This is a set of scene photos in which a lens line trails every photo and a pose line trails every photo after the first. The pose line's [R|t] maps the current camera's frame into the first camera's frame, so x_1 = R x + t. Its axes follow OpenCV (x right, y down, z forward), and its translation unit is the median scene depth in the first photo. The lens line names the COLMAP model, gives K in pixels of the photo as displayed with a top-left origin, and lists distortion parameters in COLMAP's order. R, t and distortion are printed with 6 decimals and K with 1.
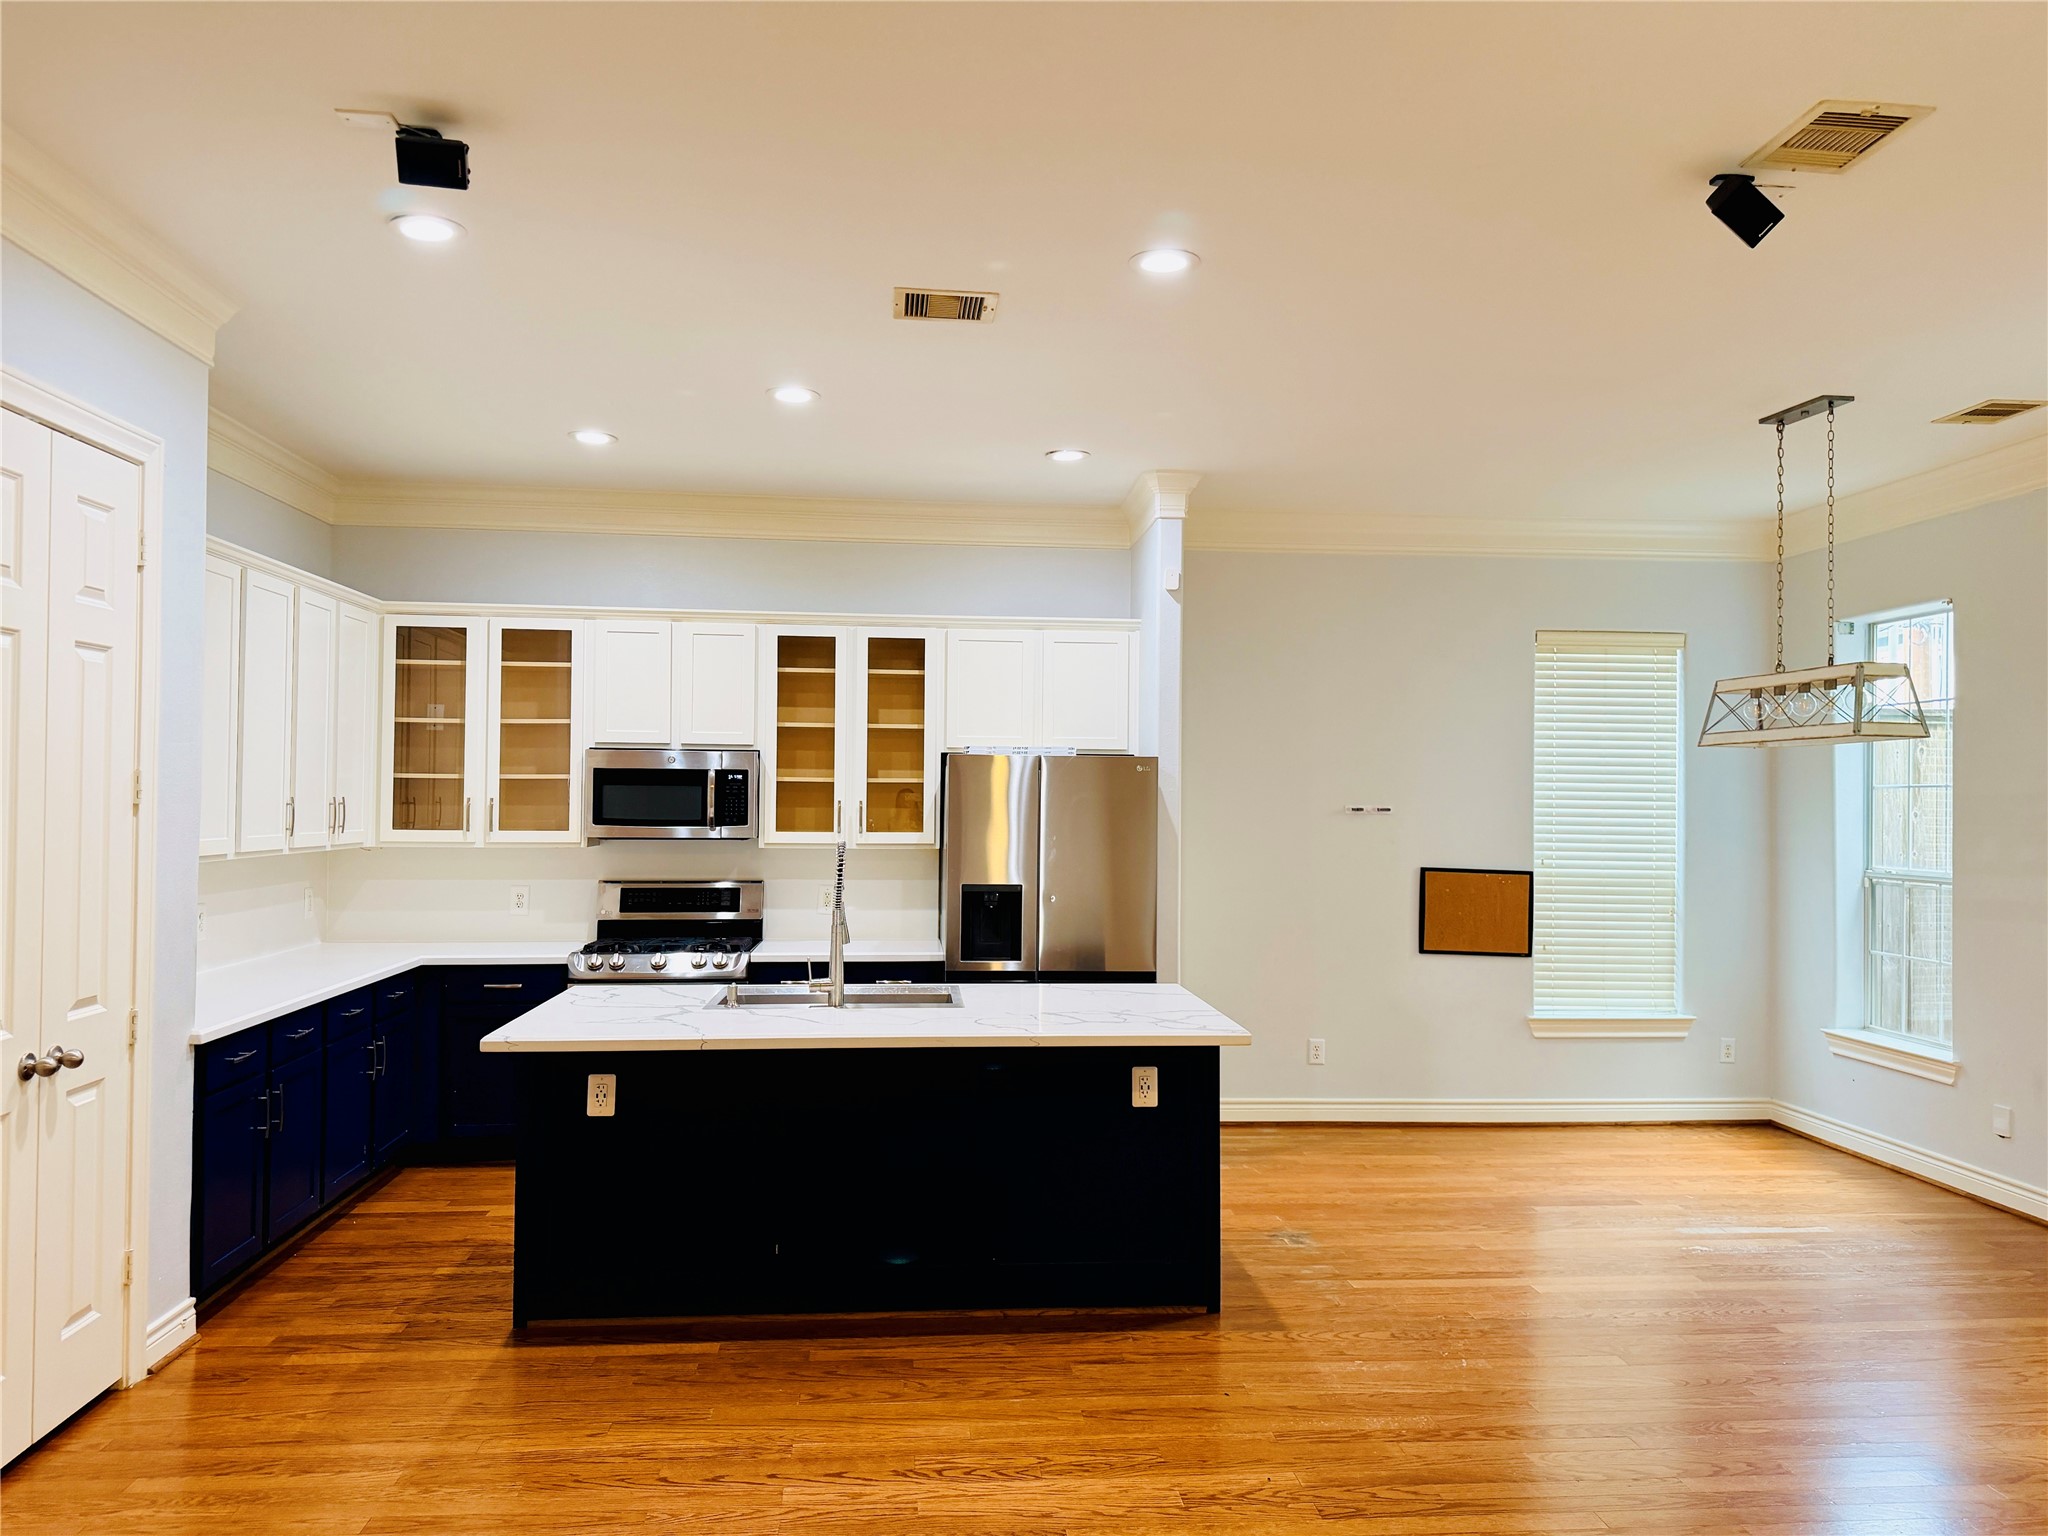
lens RADIAL K [[1435.3, 0, 1026.1], [0, 1435.3, 774.4], [0, 0, 1]] dist [0.065273, -0.074712]
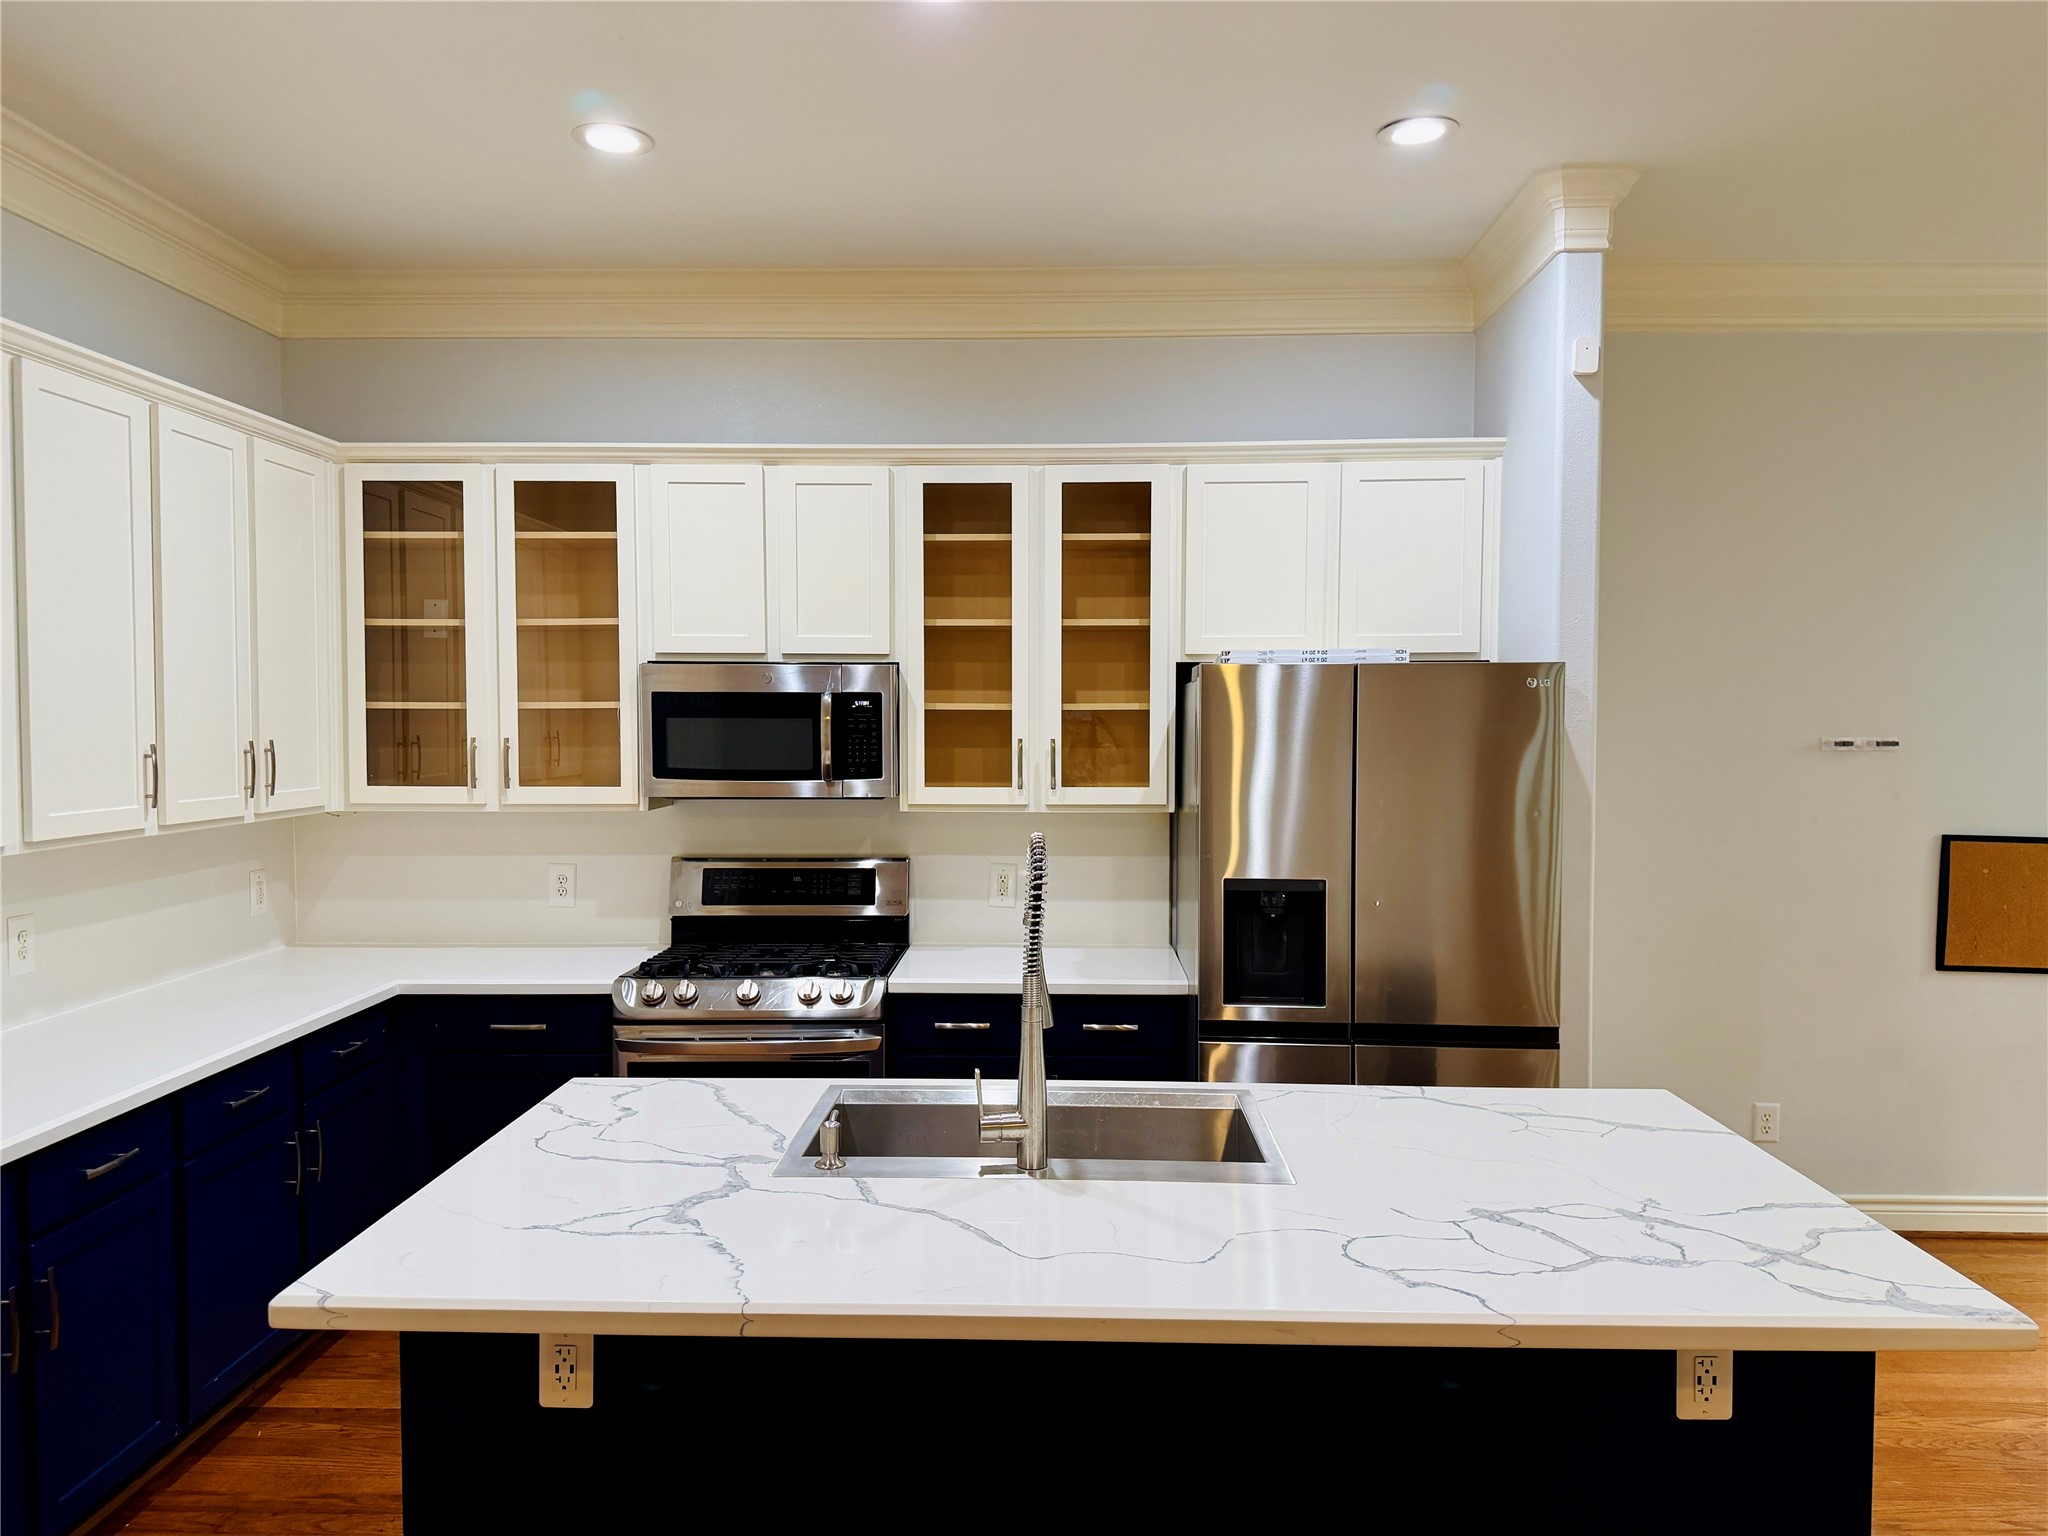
lens RADIAL K [[1435.3, 0, 1009.9], [0, 1435.3, 777.2], [0, 0, 1]] dist [0.065273, -0.074712]
pose [[0.992183, -0.003137, -0.124750, -0.056192], [0.010661, 0.998160, 0.059691, -0.003207], [0.124333, -0.060554, 0.990391, 0.370167]]
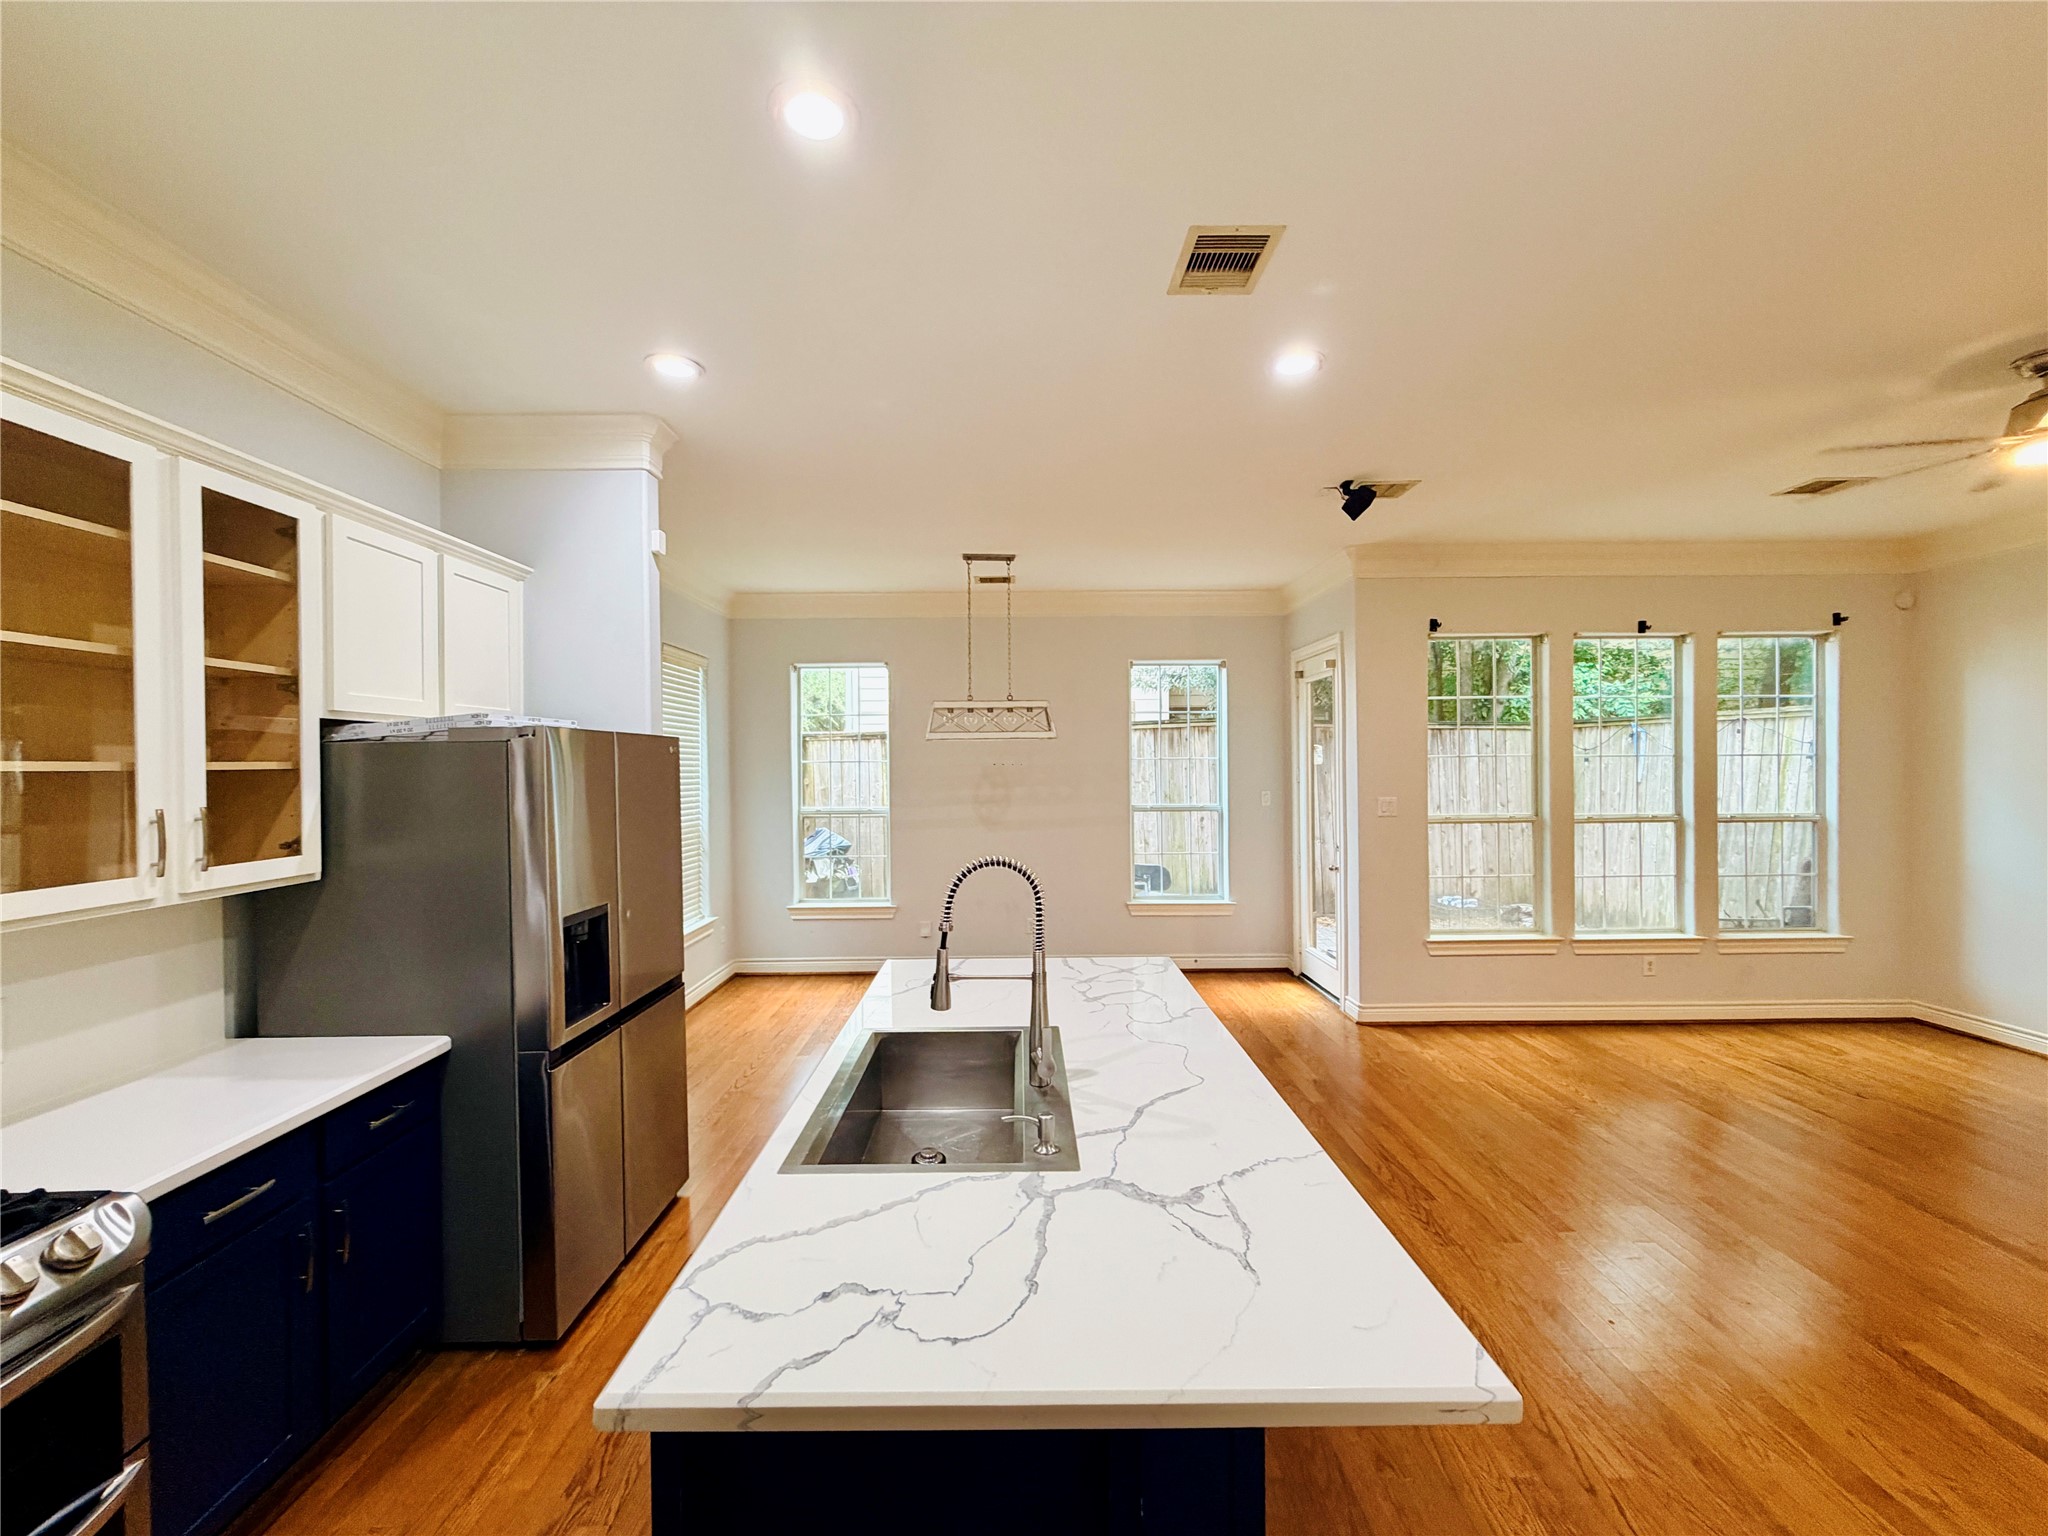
lens RADIAL K [[819.7, 0, 1028.4], [0, 819.7, 773.7], [0, 0, 1]] dist [0.001980, 0.000766]
pose [[0.077050, -0.022028, 0.996784, -0.399459], [-0.009000, 0.999700, 0.022788, -0.002889], [-0.996987, -0.010726, 0.076829, 0.714918]]
